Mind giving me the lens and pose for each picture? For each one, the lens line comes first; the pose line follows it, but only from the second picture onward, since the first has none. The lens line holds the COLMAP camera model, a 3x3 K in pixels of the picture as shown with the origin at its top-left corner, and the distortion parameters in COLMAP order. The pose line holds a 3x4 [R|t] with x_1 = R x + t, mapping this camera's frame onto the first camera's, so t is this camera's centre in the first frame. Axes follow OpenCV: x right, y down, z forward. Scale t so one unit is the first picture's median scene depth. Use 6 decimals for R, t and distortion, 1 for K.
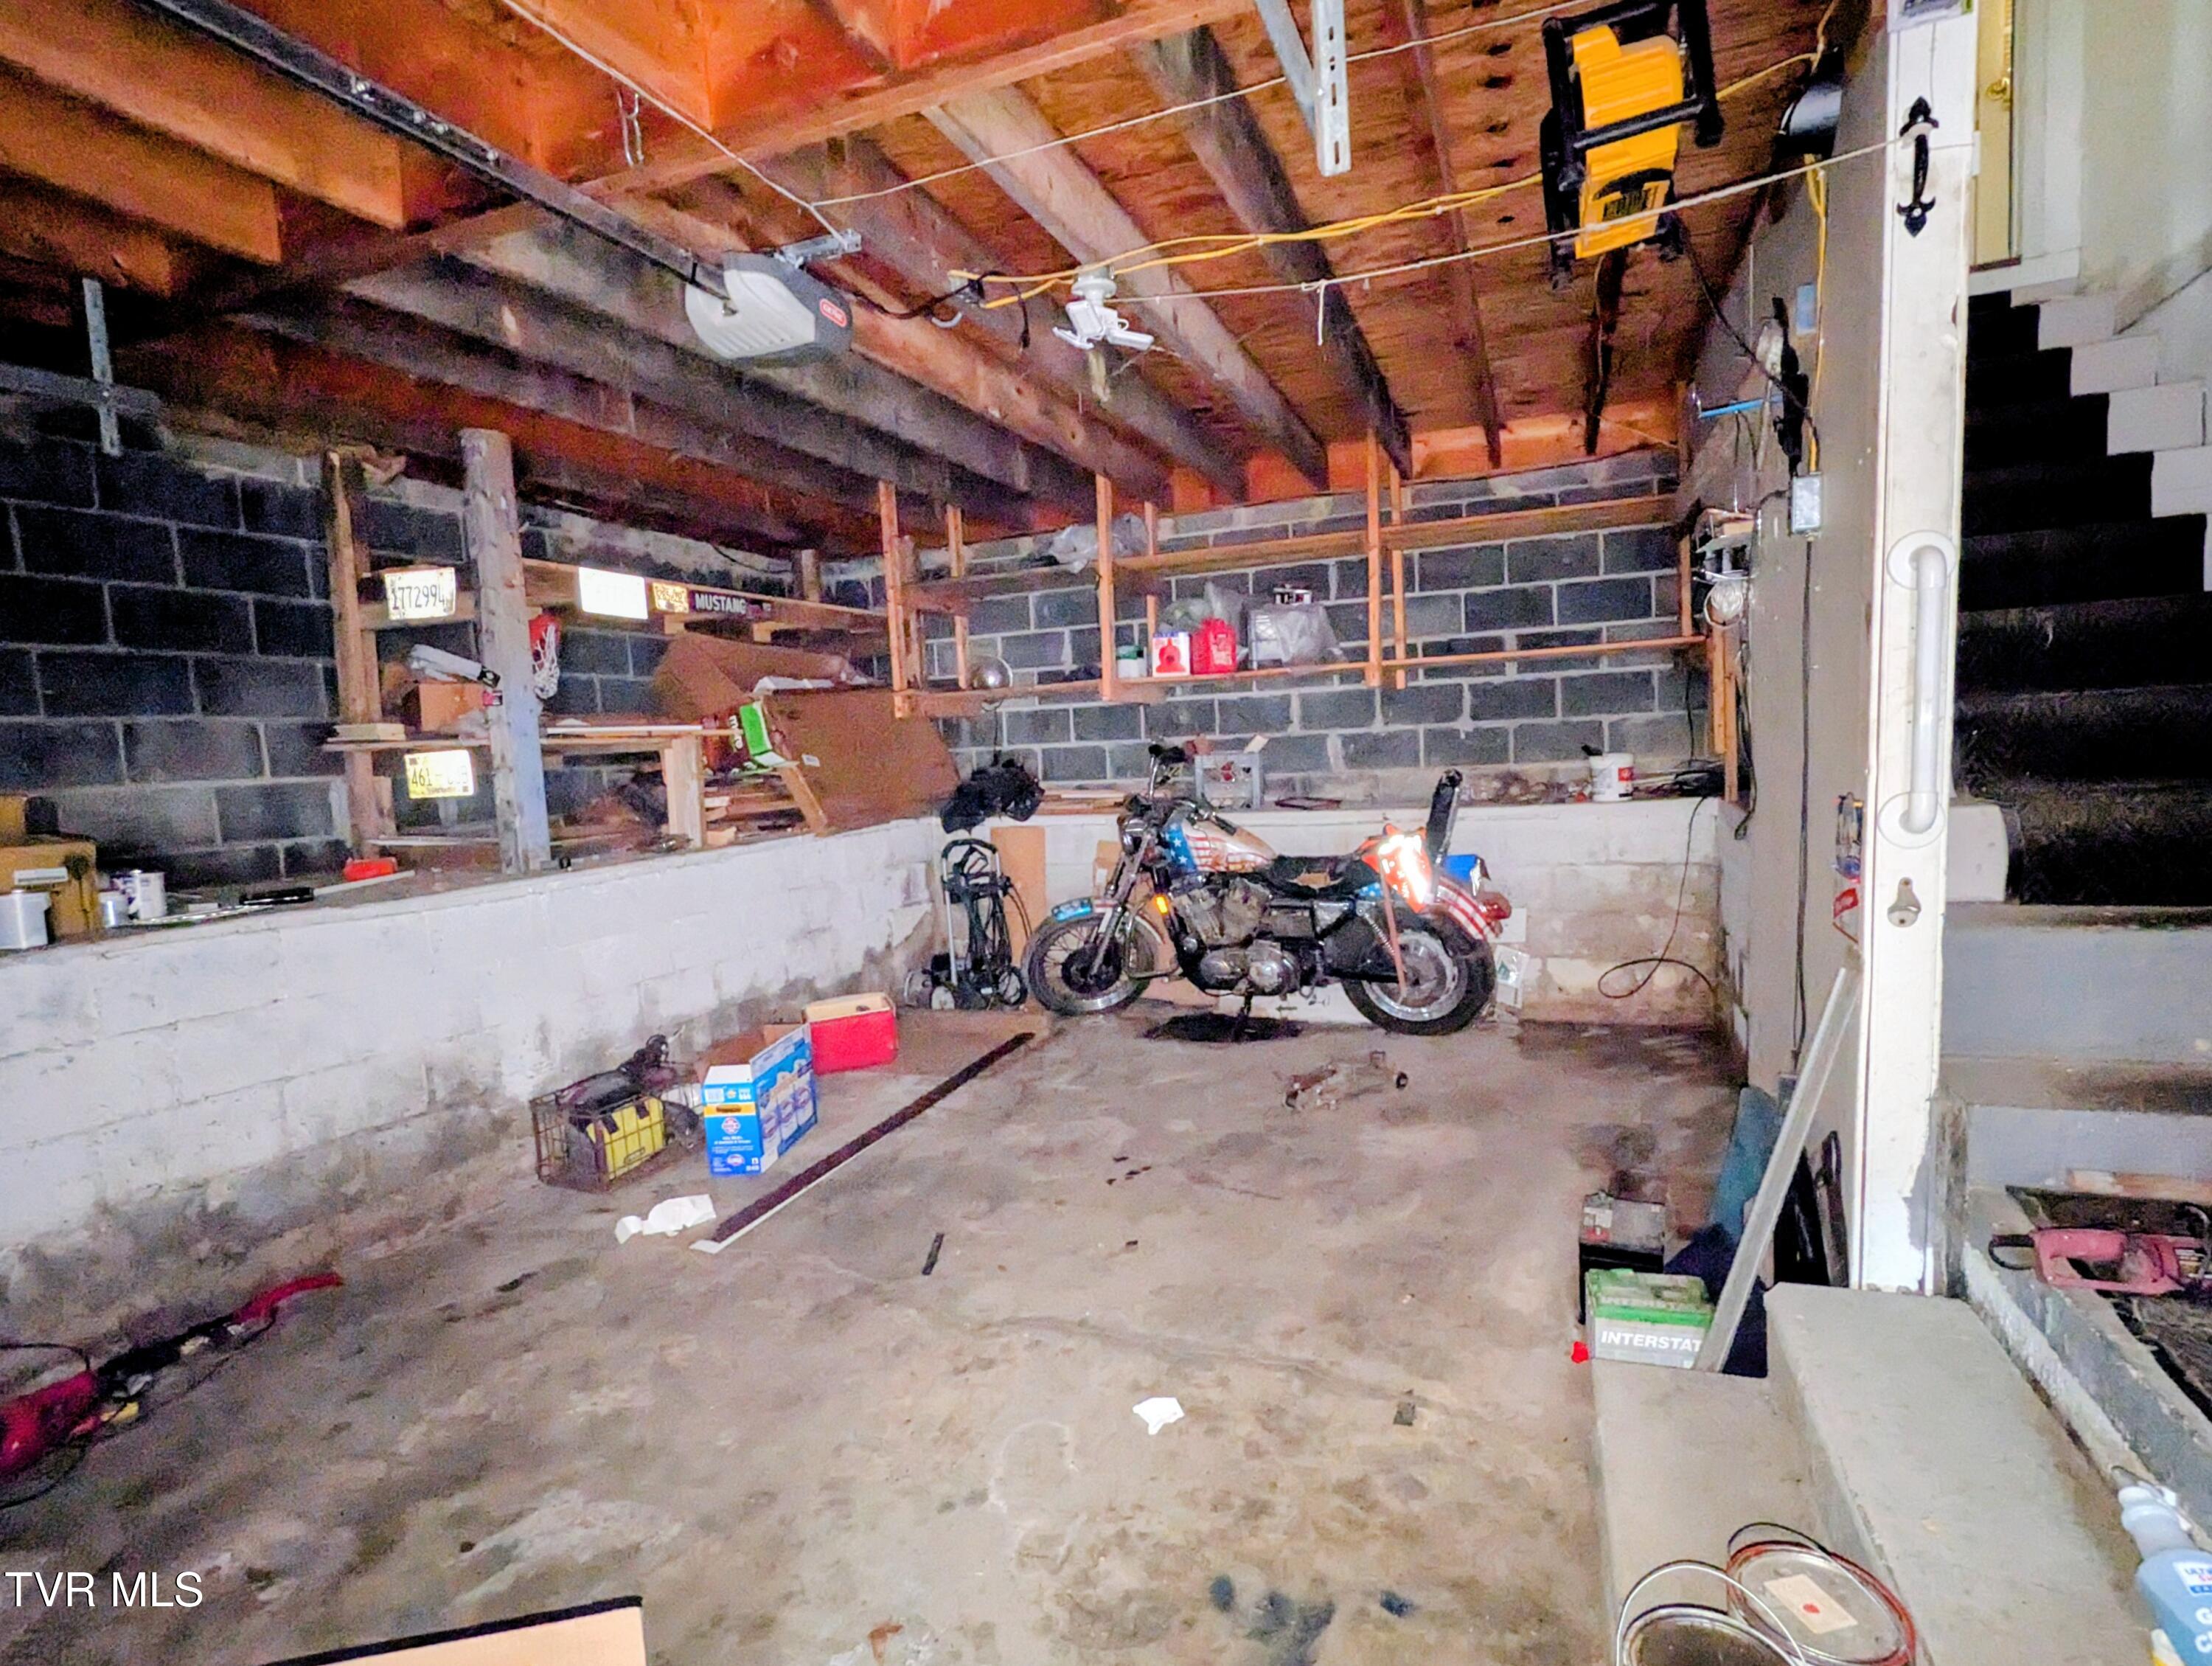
lens RADIAL K [[1114.8, 0, 1119.5], [0, 1114.8, 837.4], [0, 0, 1]] dist [-0.001091, 0.001457]
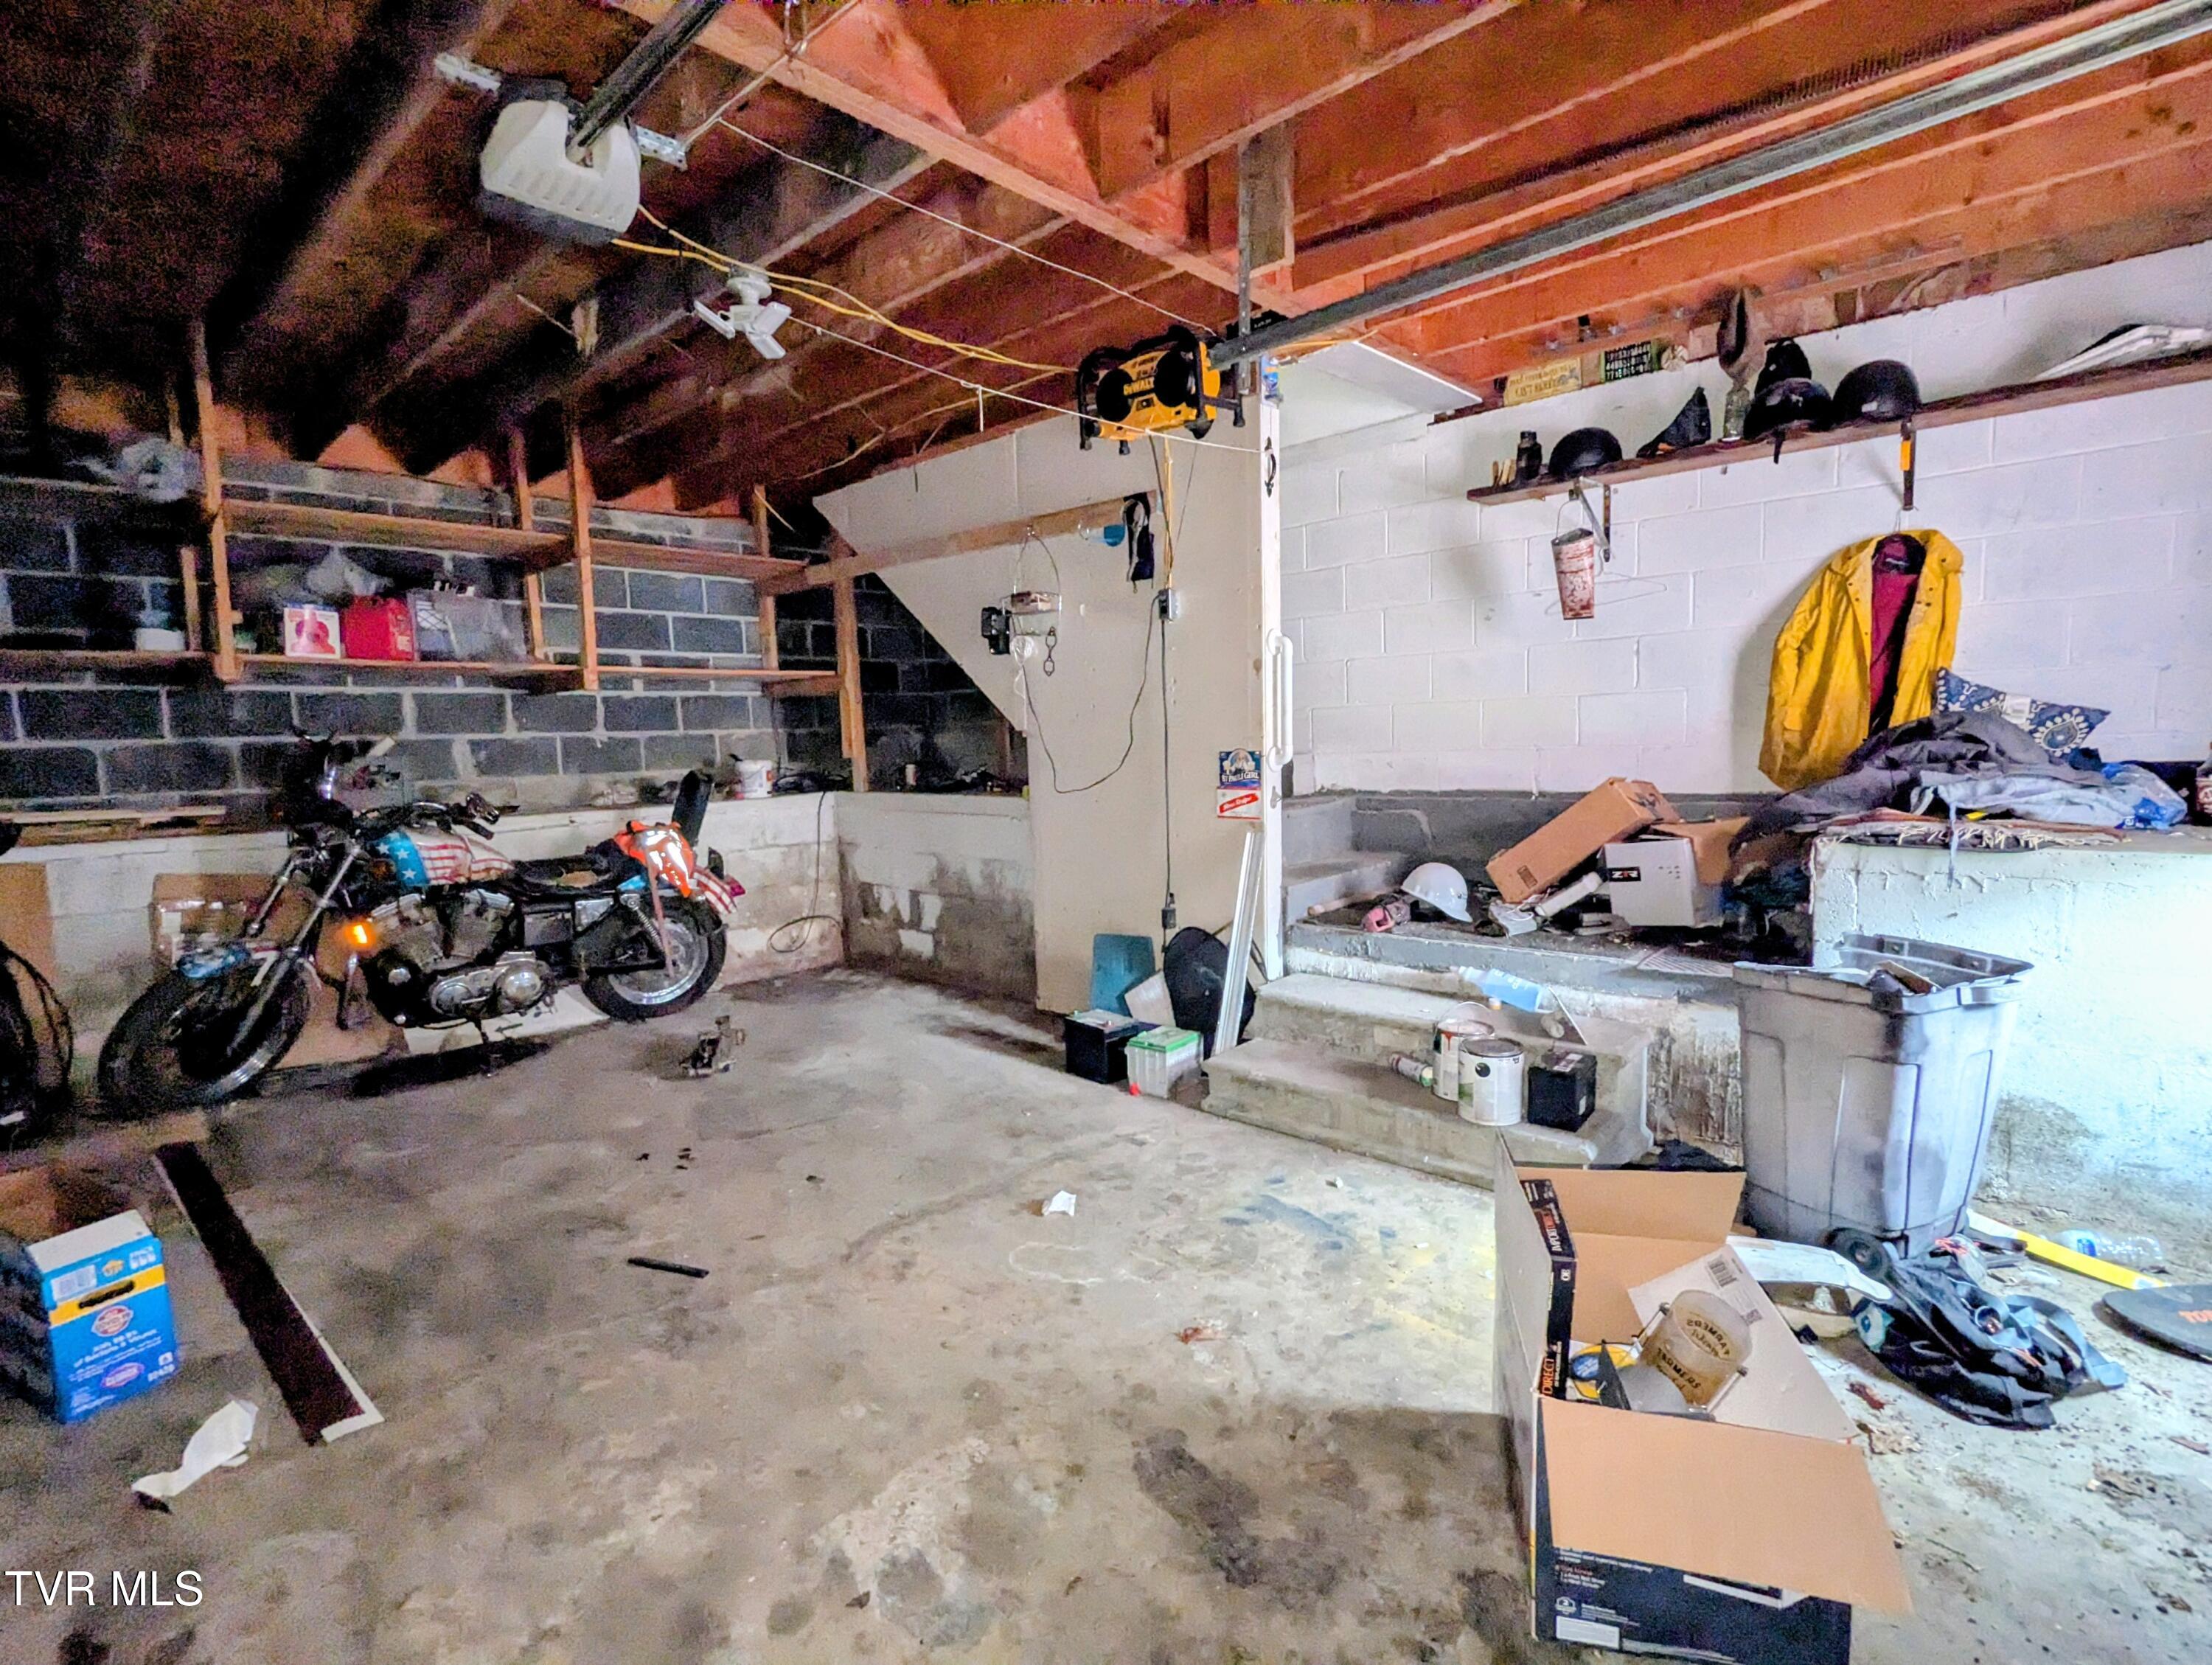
lens RADIAL K [[1075.6, 0, 1106.0], [0, 1075.6, 832.5], [0, 0, 1]] dist [0.000643, 0.000189]
pose [[0.362394, -0.040687, 0.931136, -0.522060], [0.090615, 0.995852, 0.008248, 0.030388], [-0.927610, 0.081386, 0.364578, 0.204846]]
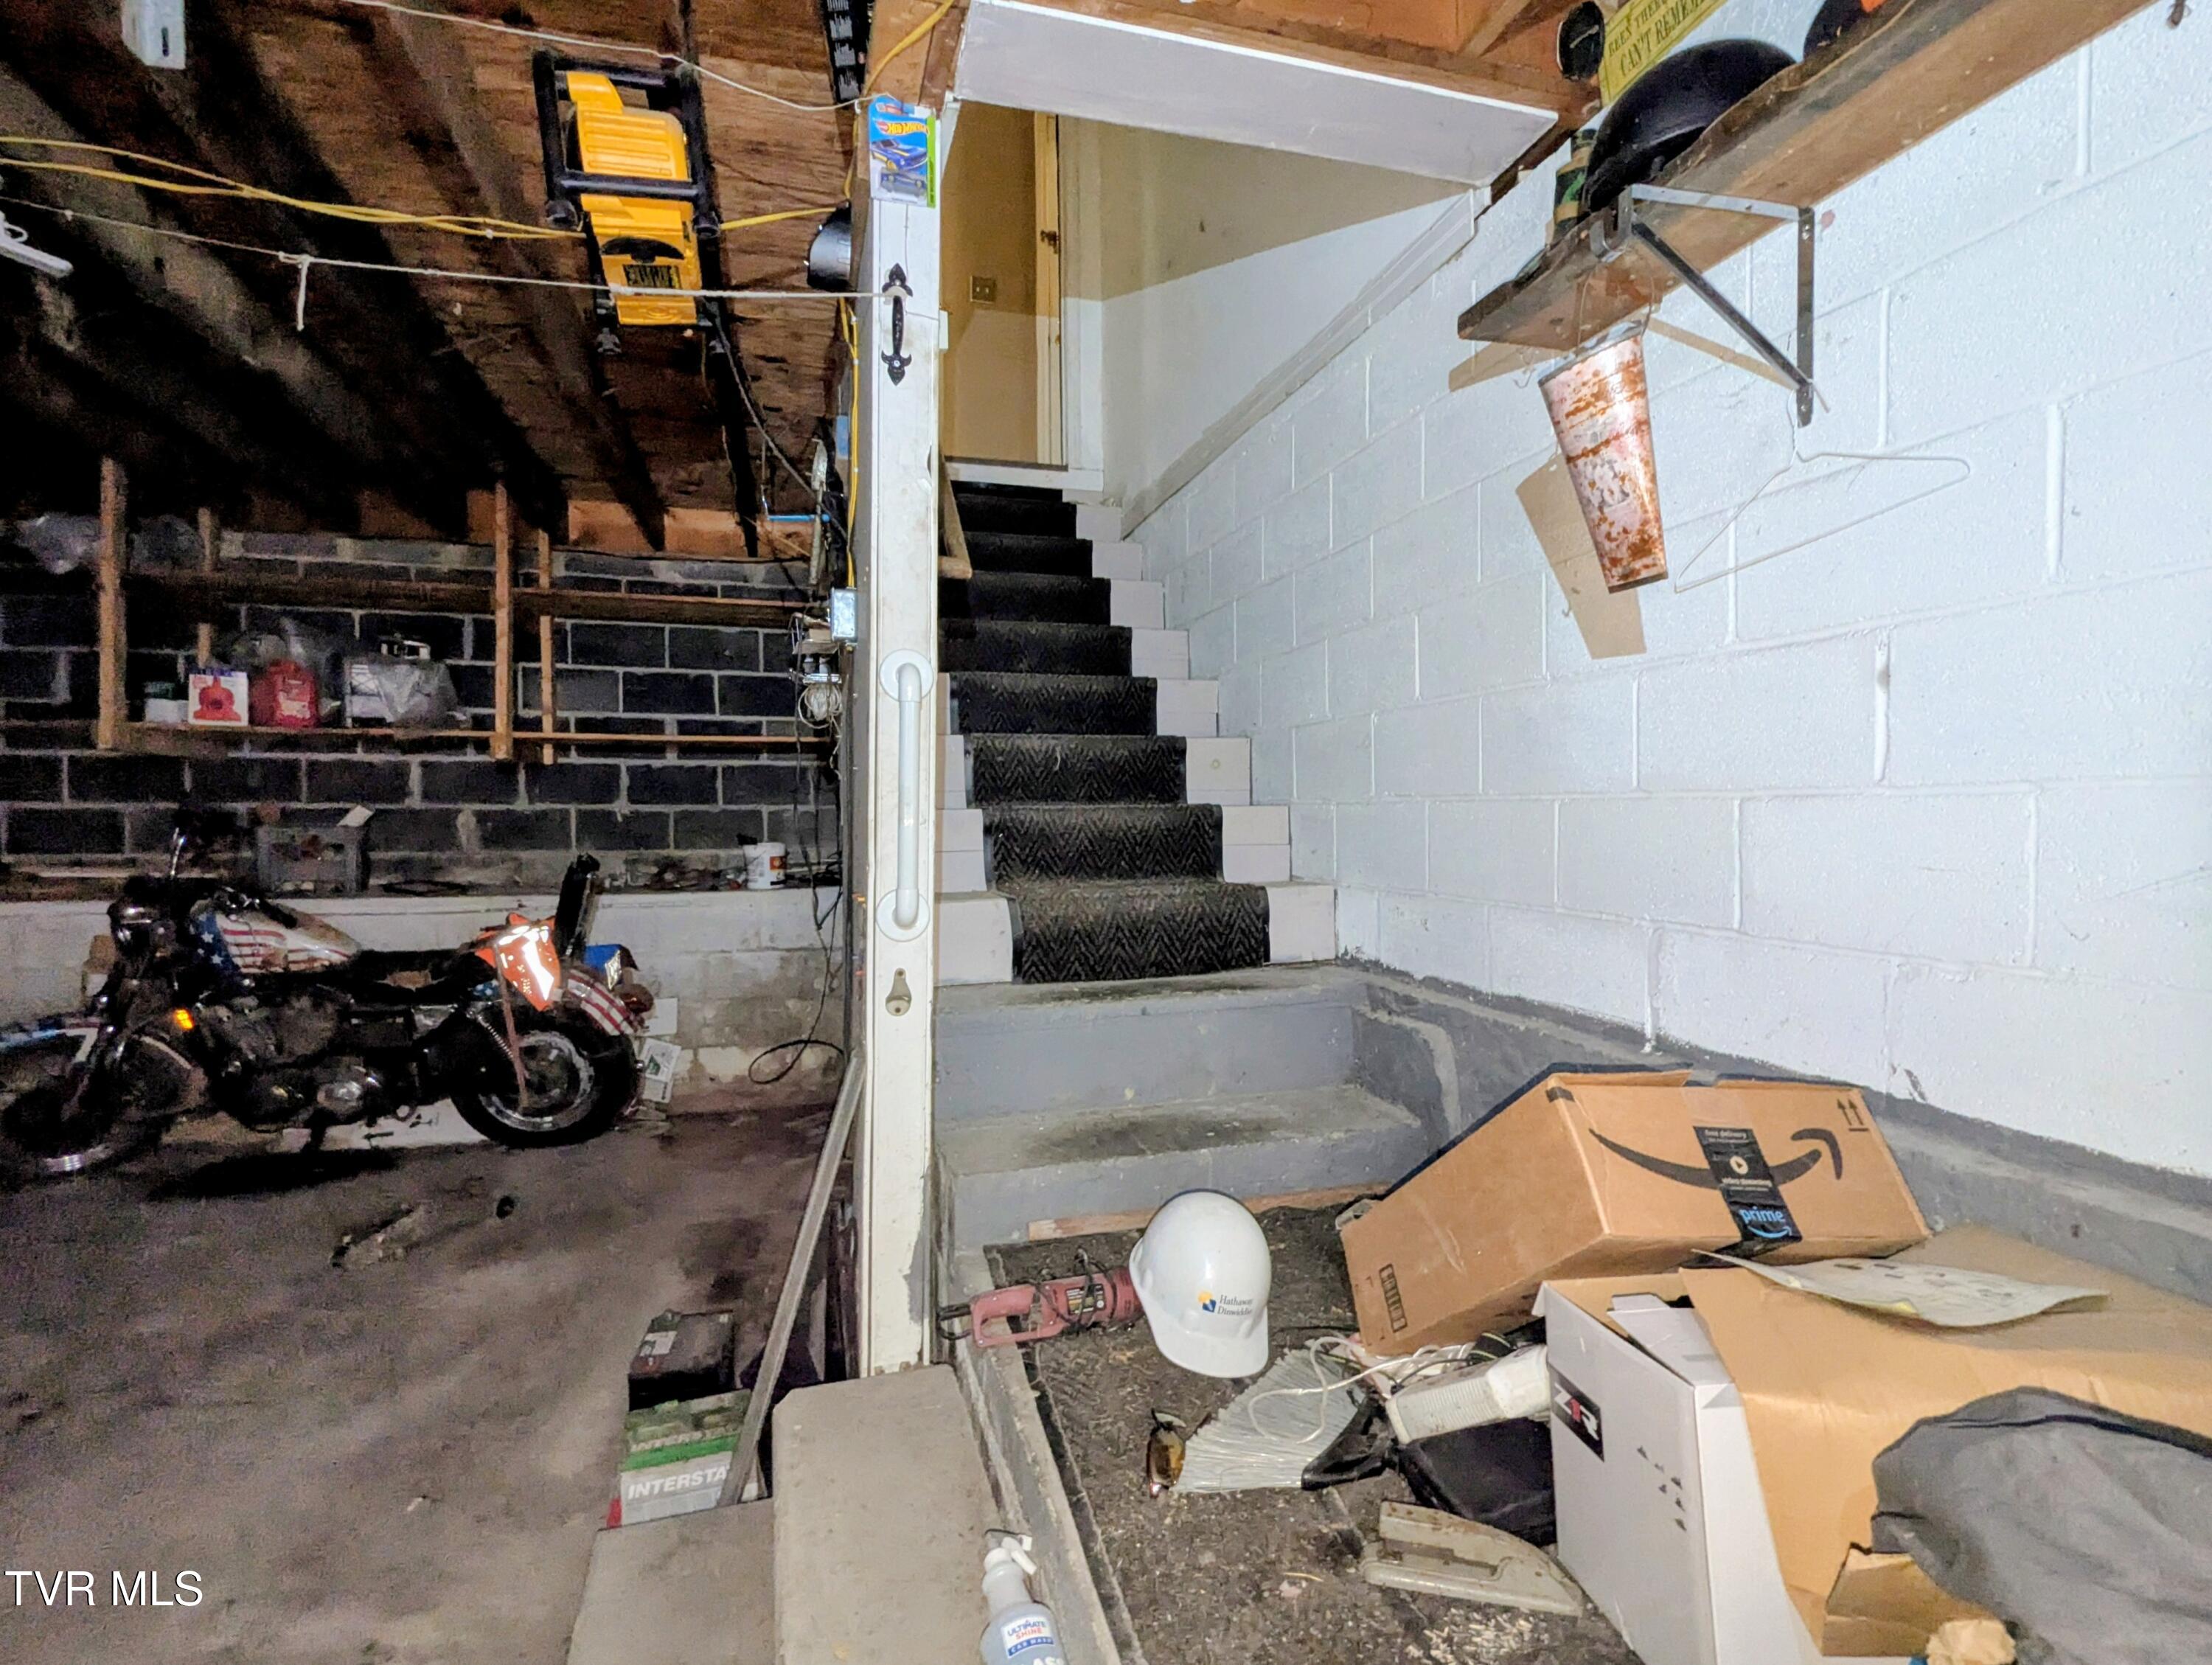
lens RADIAL K [[1075.6, 0, 1106.0], [0, 1075.6, 832.5], [0, 0, 1]] dist [0.000643, 0.000189]
pose [[0.790844, 0.040133, 0.610701, 0.083838], [0.009306, 0.996944, -0.077568, -0.004442], [-0.611948, 0.067027, 0.788053, 0.021854]]
